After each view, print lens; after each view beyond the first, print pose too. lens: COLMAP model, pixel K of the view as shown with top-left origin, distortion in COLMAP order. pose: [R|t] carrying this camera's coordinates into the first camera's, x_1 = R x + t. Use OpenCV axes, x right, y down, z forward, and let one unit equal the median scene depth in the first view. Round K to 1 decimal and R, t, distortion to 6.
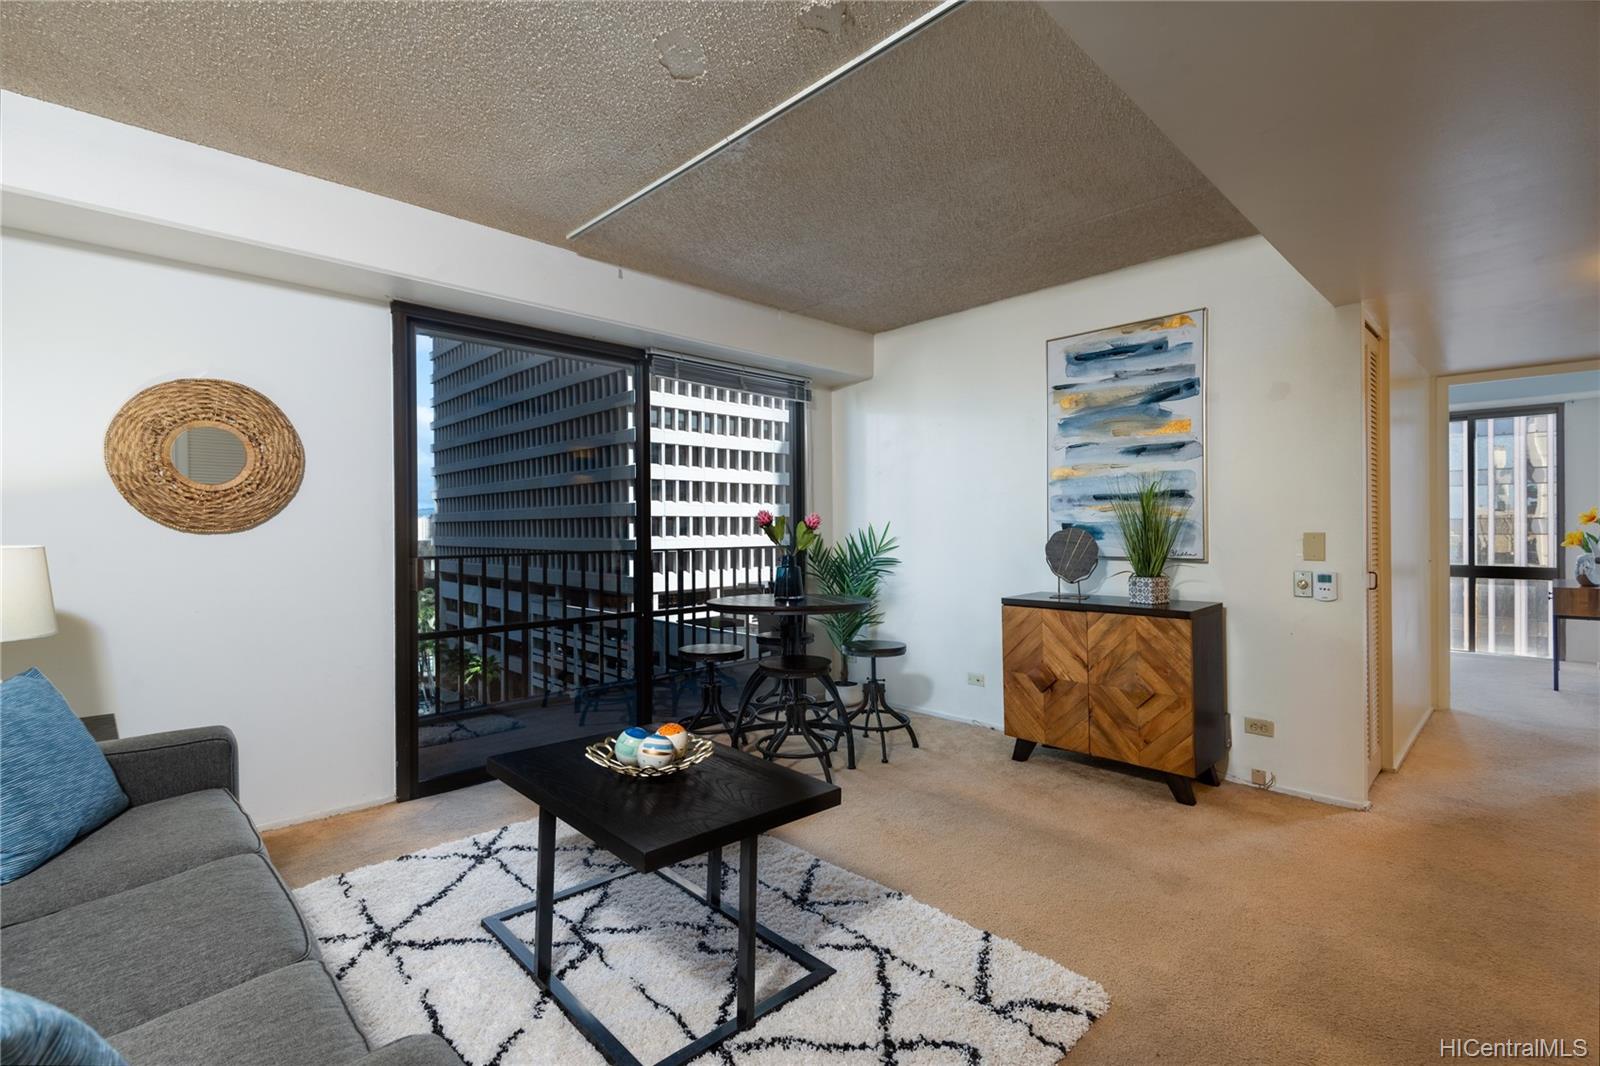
lens RADIAL K [[716.9, 0, 808.1], [0, 716.9, 532.0], [0, 0, 1]] dist [0.027396, -0.000035]
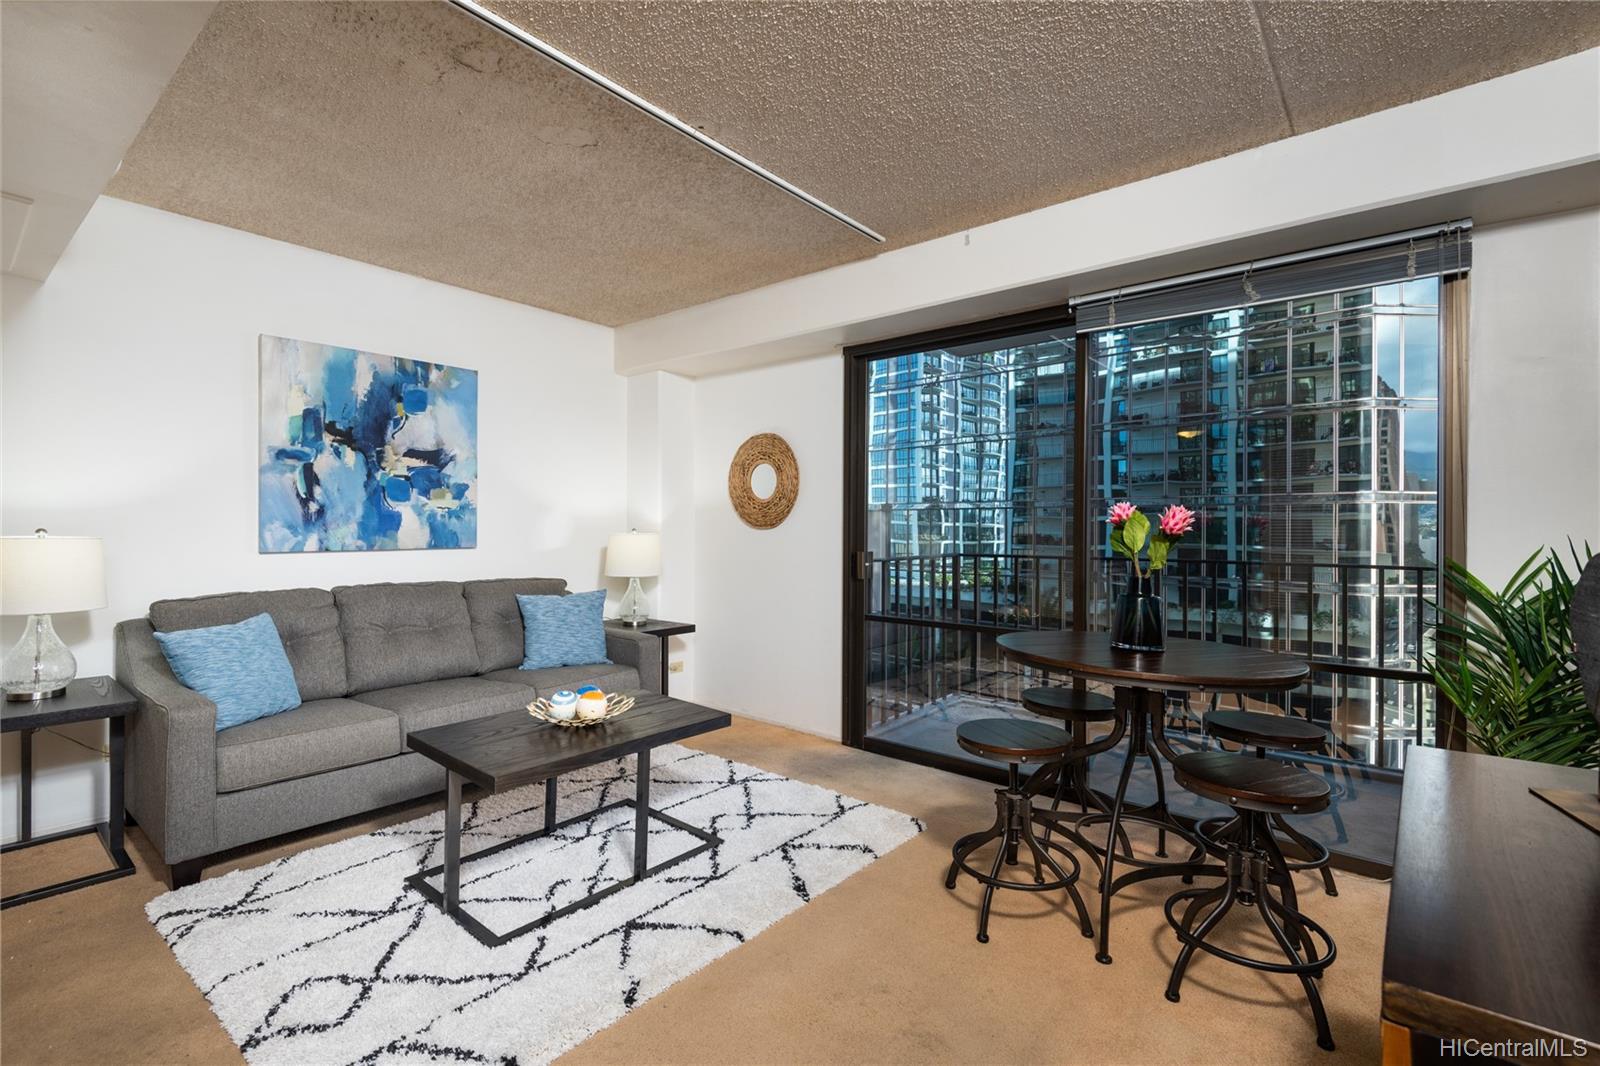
lens RADIAL K [[724.5, 0, 800.0], [0, 724.5, 533.0], [0, 0, 1]] dist [0.000743, -0.000352]
pose [[0.097674, 0.008168, -0.995185, 0.577226], [-0.014595, 0.999871, 0.006774, -0.003223], [0.995111, 0.013863, 0.097780, 0.685477]]
